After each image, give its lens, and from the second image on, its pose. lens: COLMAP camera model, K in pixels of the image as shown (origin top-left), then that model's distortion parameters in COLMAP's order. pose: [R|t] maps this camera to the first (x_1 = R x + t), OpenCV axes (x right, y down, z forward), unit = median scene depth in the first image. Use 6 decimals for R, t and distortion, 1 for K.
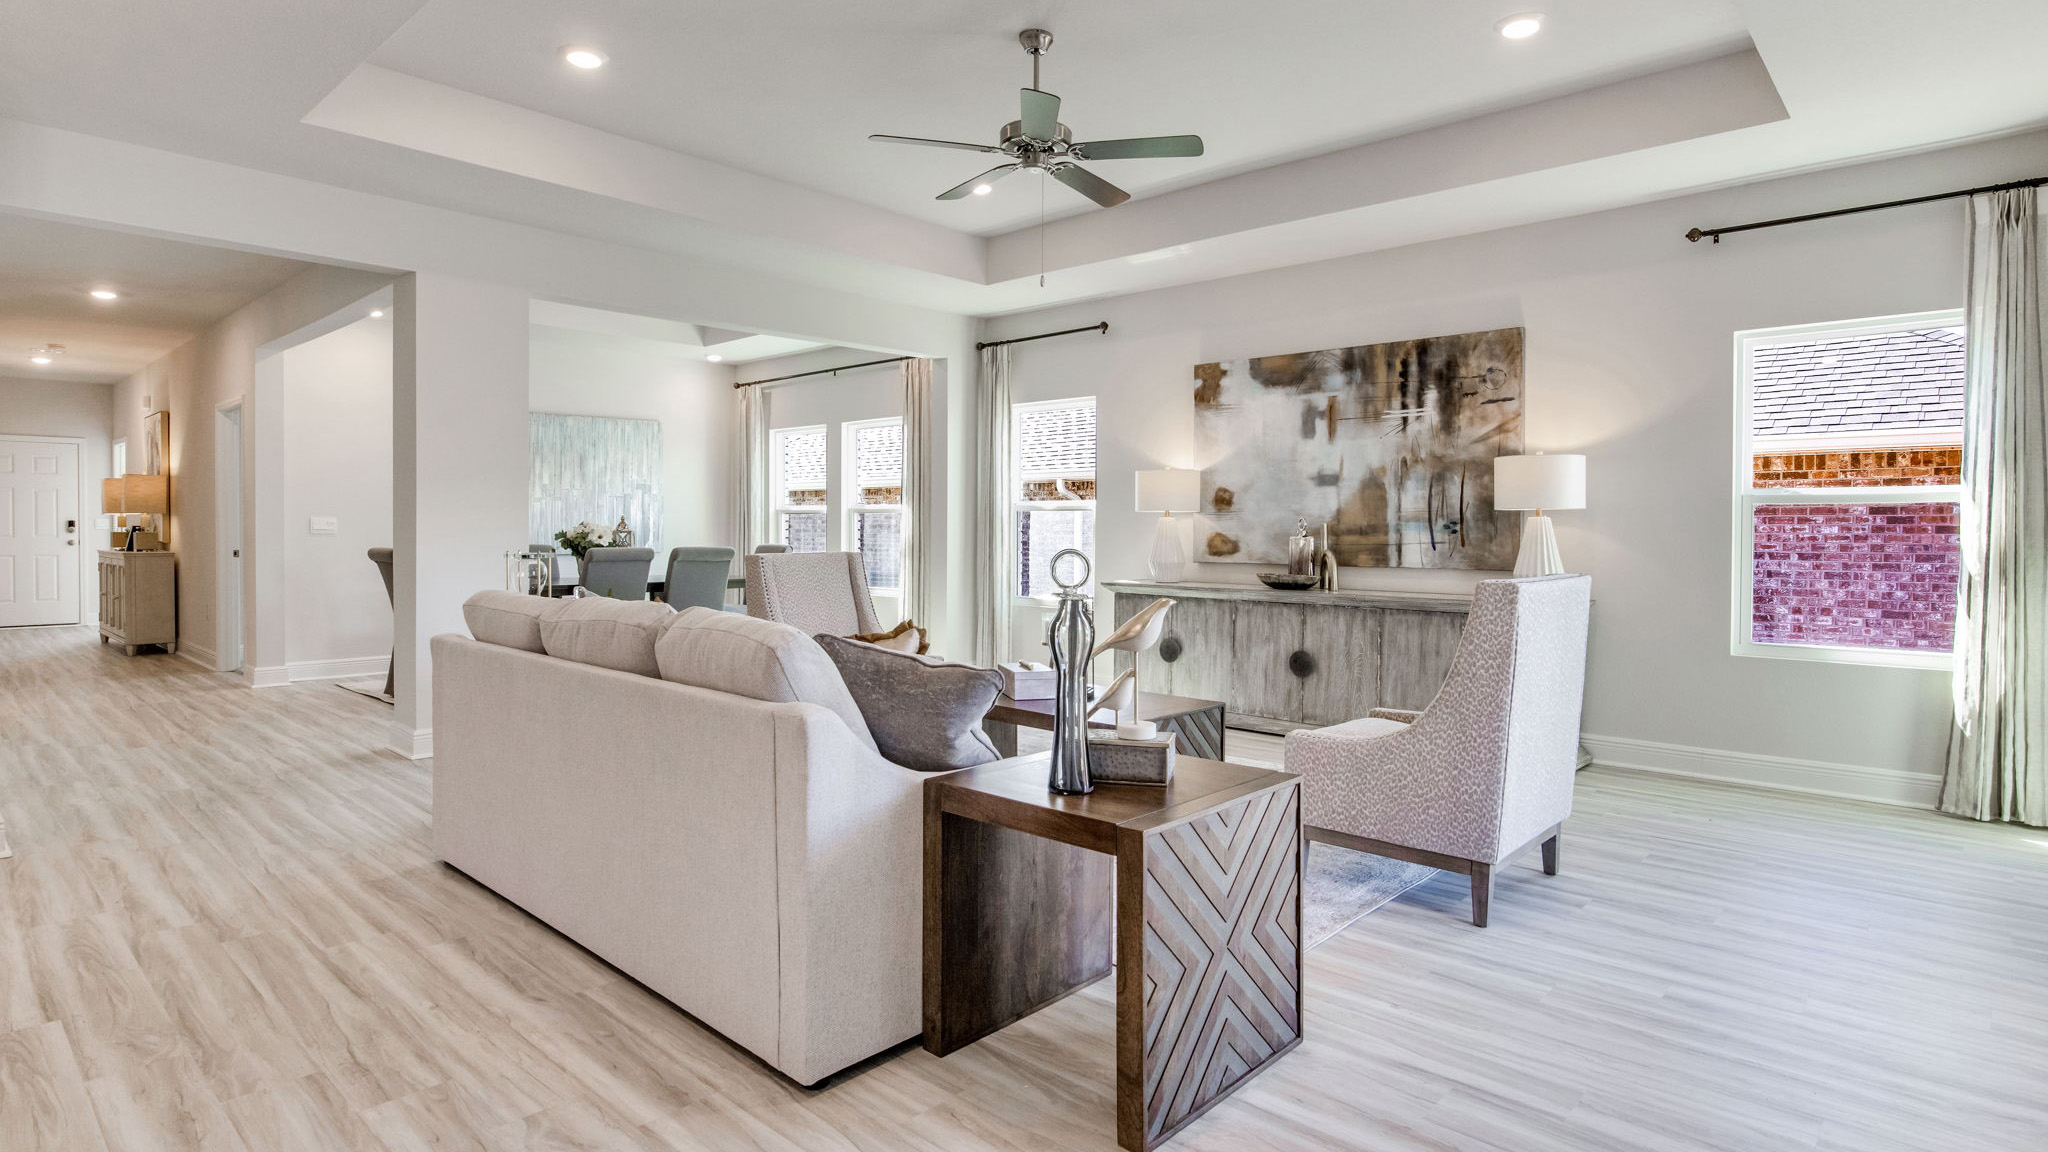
lens RADIAL K [[1066.4, 0, 1047.9], [0, 1066.4, 541.9], [0, 0, 1]] dist [-0.024056, 0.010937]
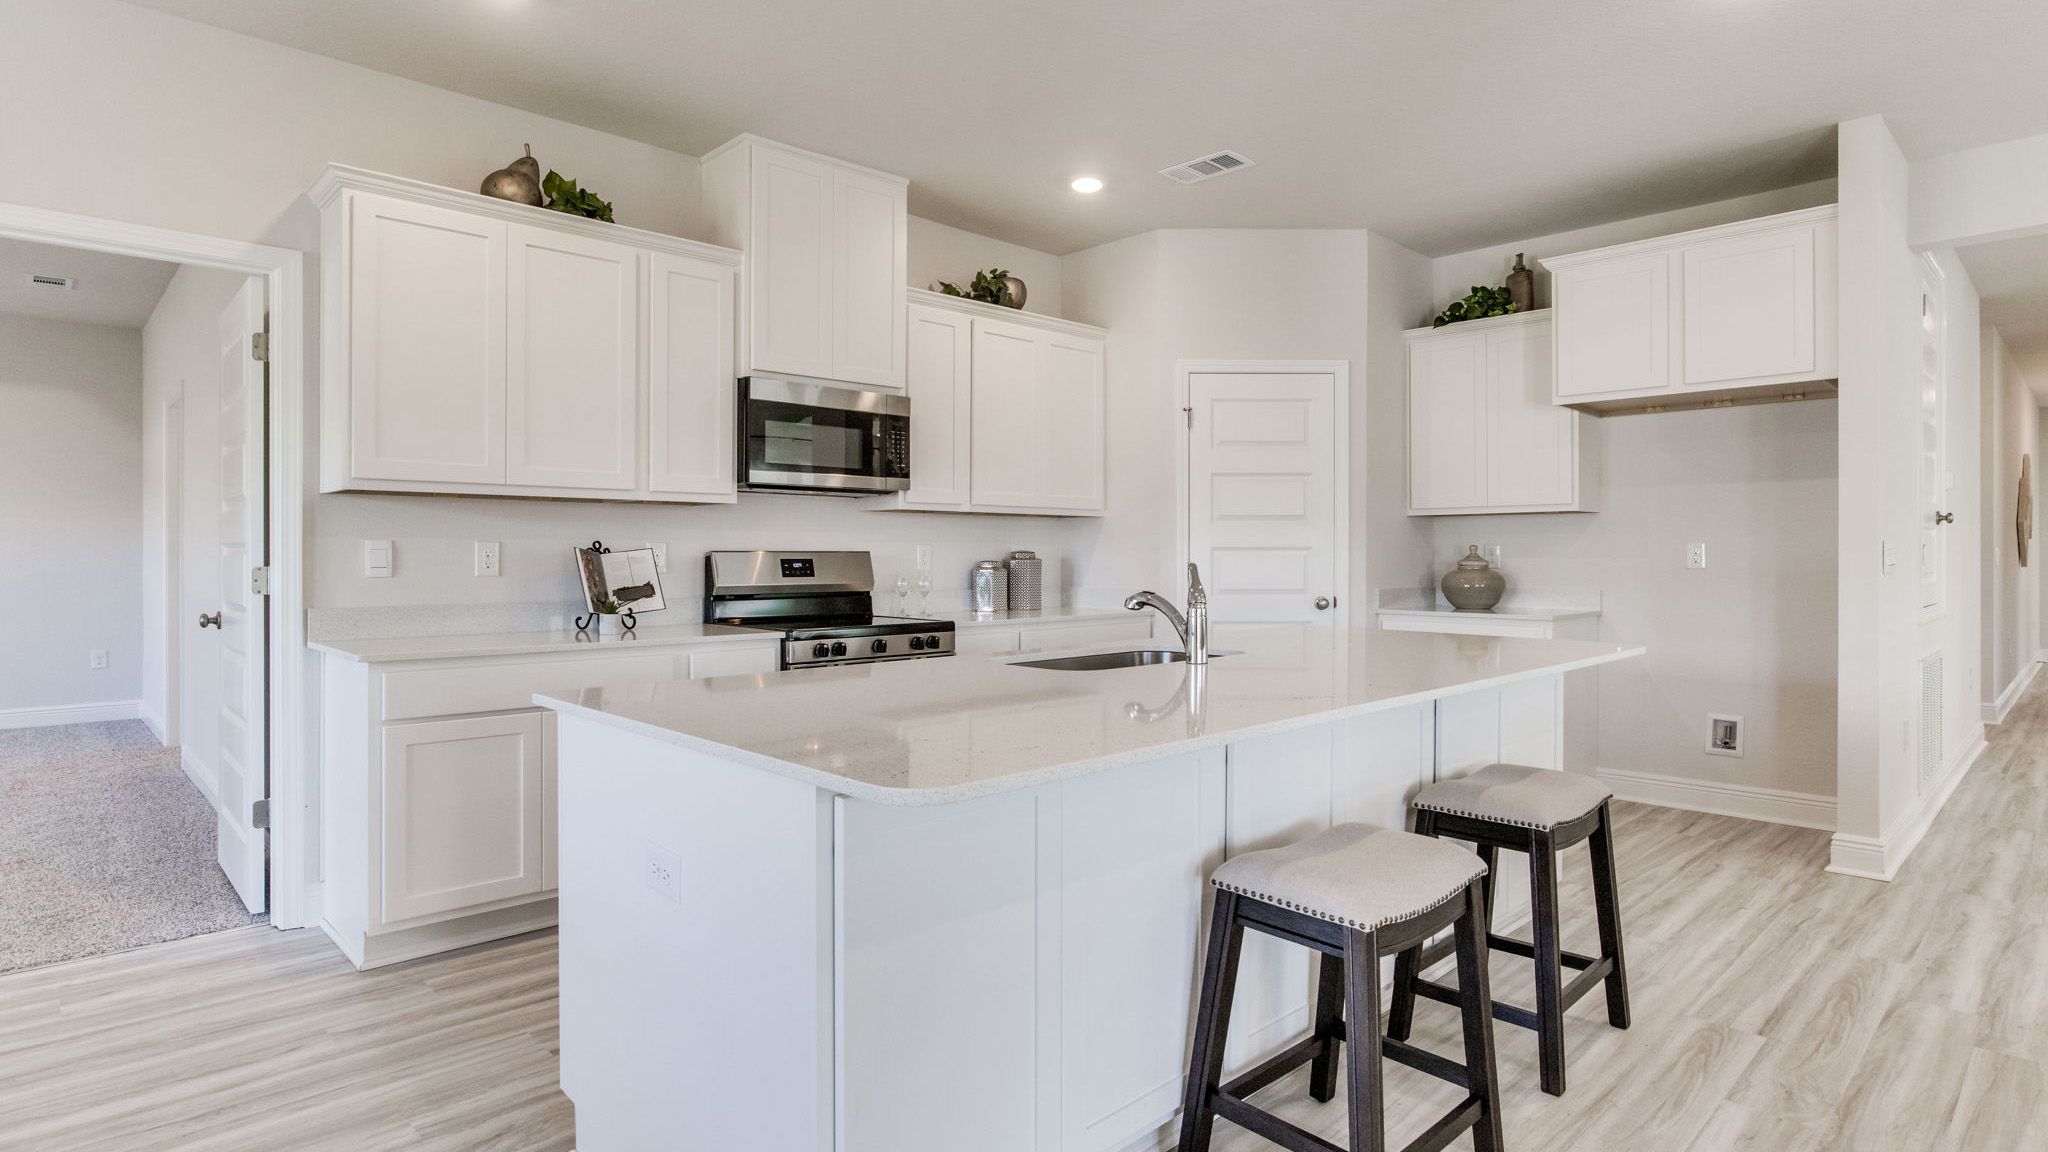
lens RADIAL K [[1066.4, 0, 1024.7], [0, 1066.4, 555.9], [0, 0, 1]] dist [-0.024056, 0.010937]
pose [[-0.072852, -0.003577, -0.997336, 0.059097], [-0.013587, 0.999904, -0.002594, -0.001639], [0.997250, 0.013362, -0.072894, 0.142761]]
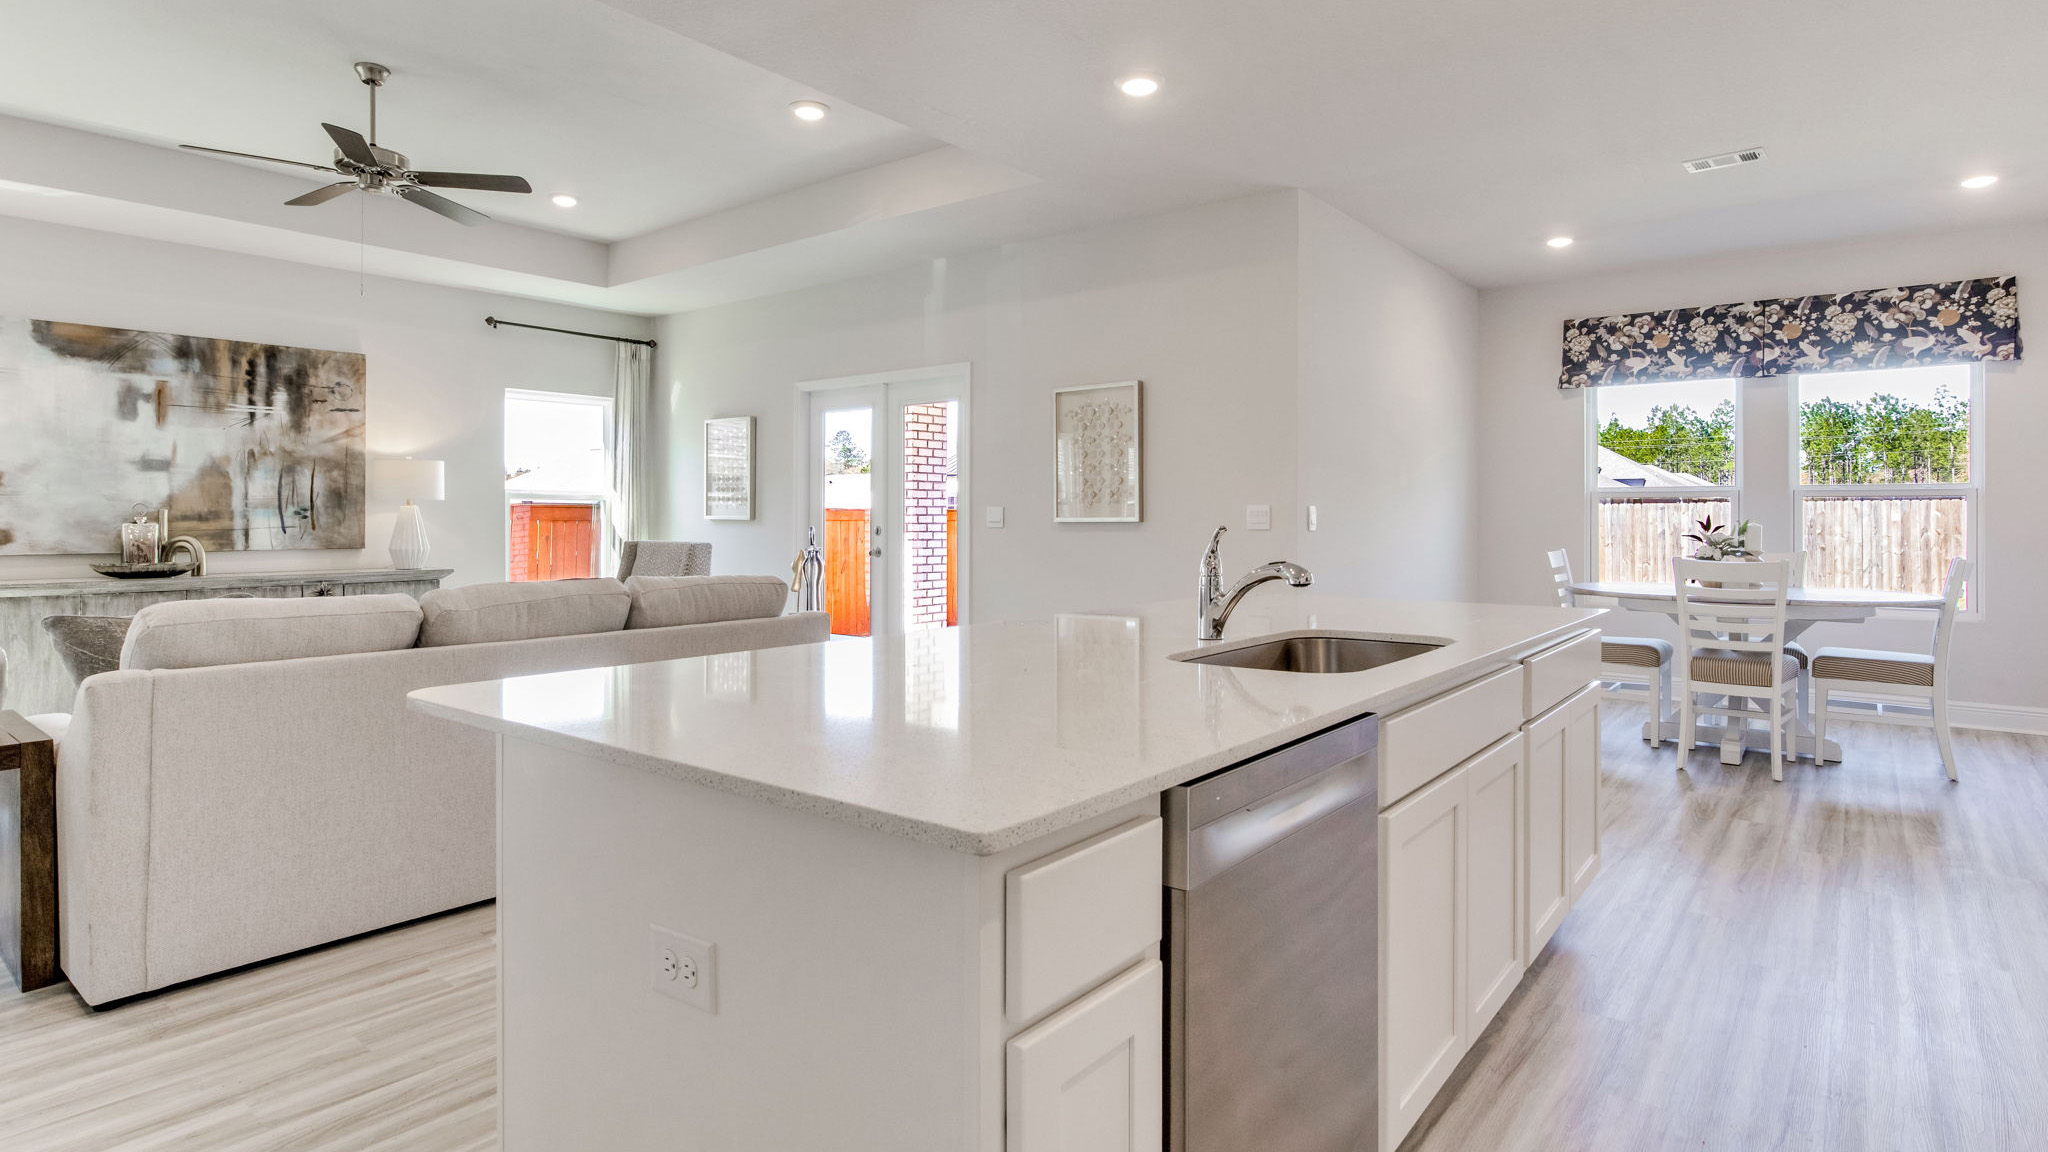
lens RADIAL K [[1066.4, 0, 1021.2], [0, 1066.4, 514.4], [0, 0, 1]] dist [-0.024056, 0.010937]
pose [[-0.060650, -0.002496, 0.998156, -0.783758], [0.010823, 0.999936, 0.003158, -0.007475], [-0.998100, 0.010995, -0.060620, 0.275170]]
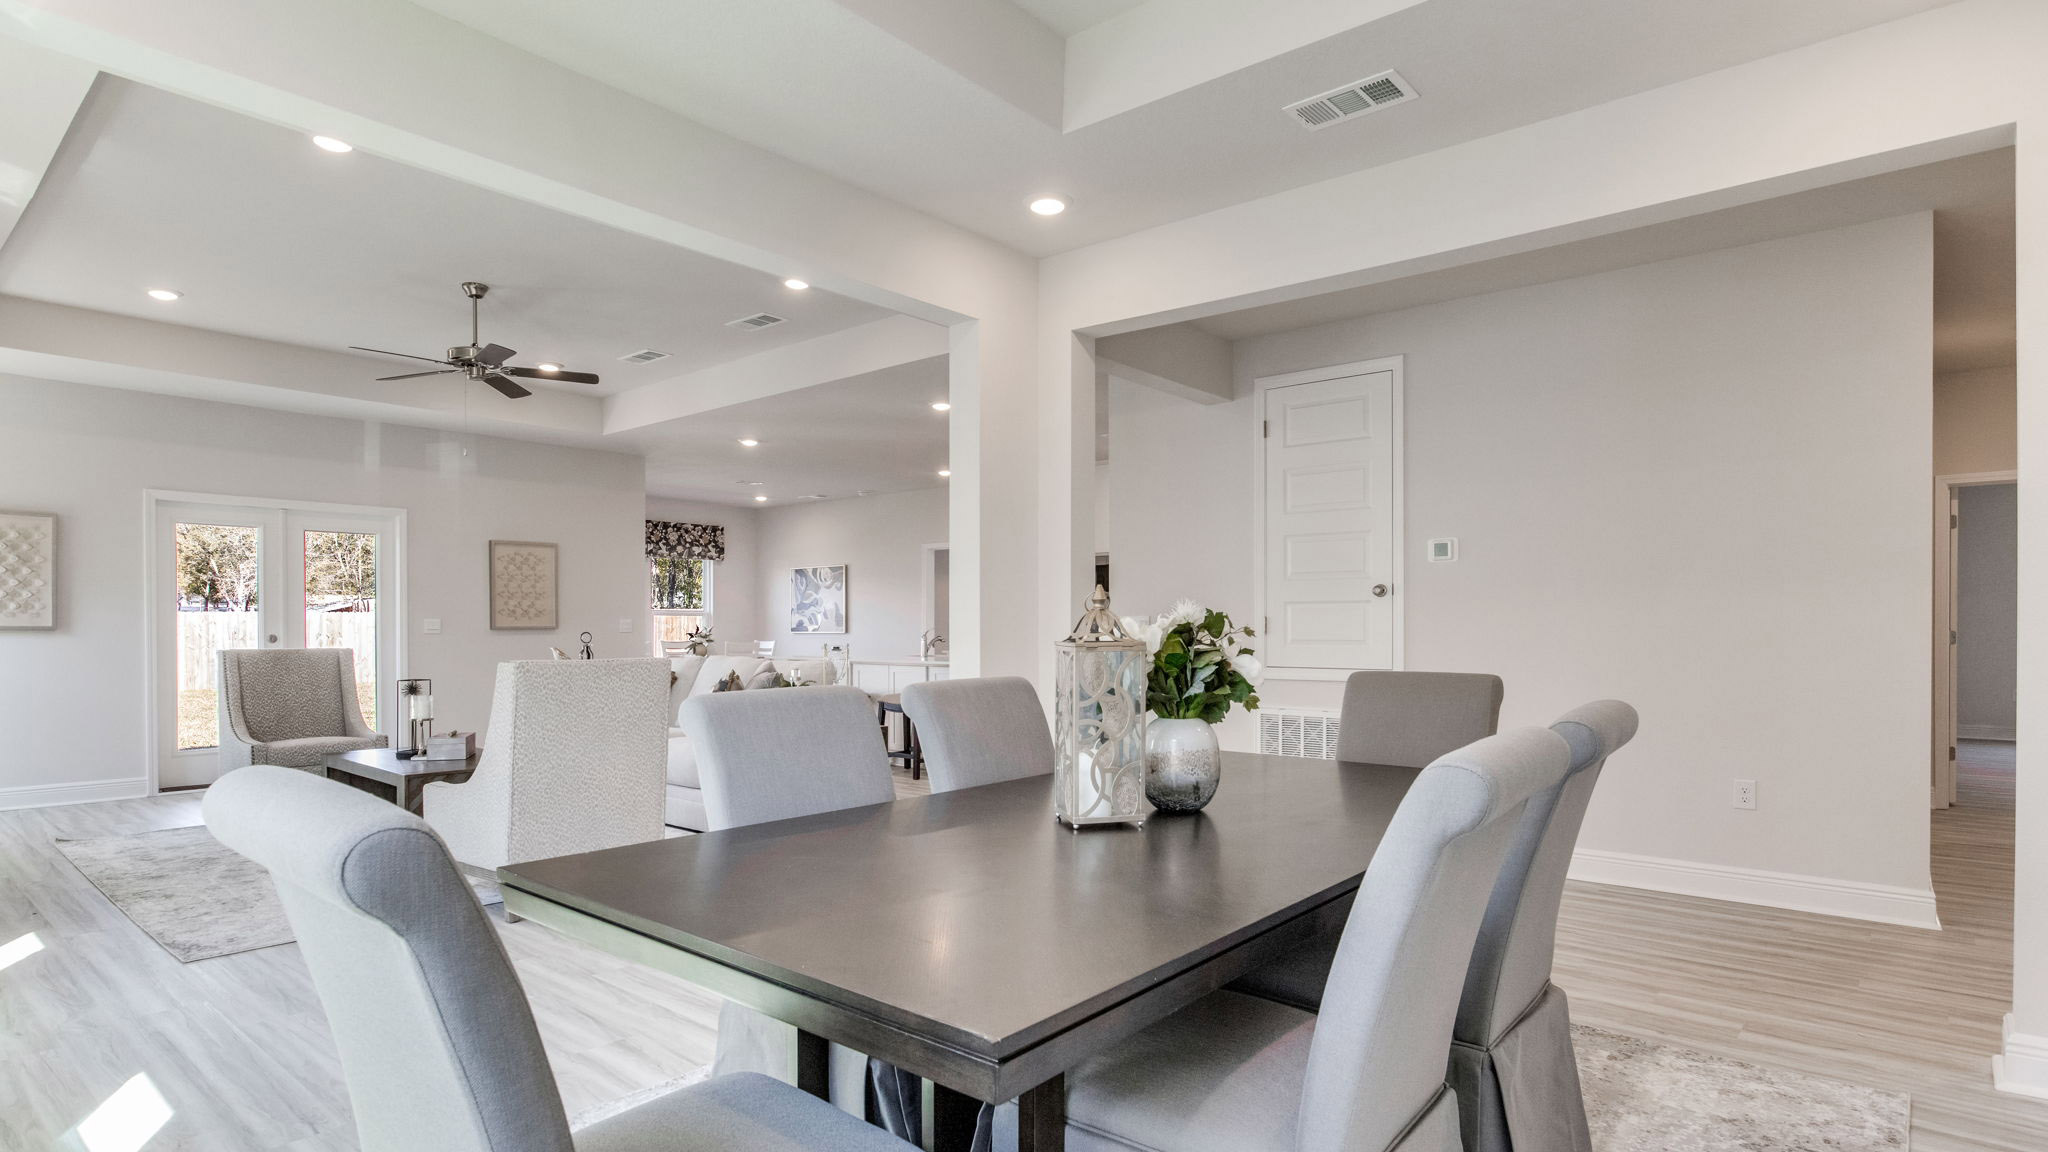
lens RADIAL K [[1066.4, 0, 1037.4], [0, 1066.4, 628.2], [0, 0, 1]] dist [-0.024056, 0.010937]
pose [[-0.999270, -0.003411, -0.038059, -0.497050], [-0.004006, 0.999871, 0.015582, -0.024092], [0.038001, 0.015723, -0.999154, 1.720855]]
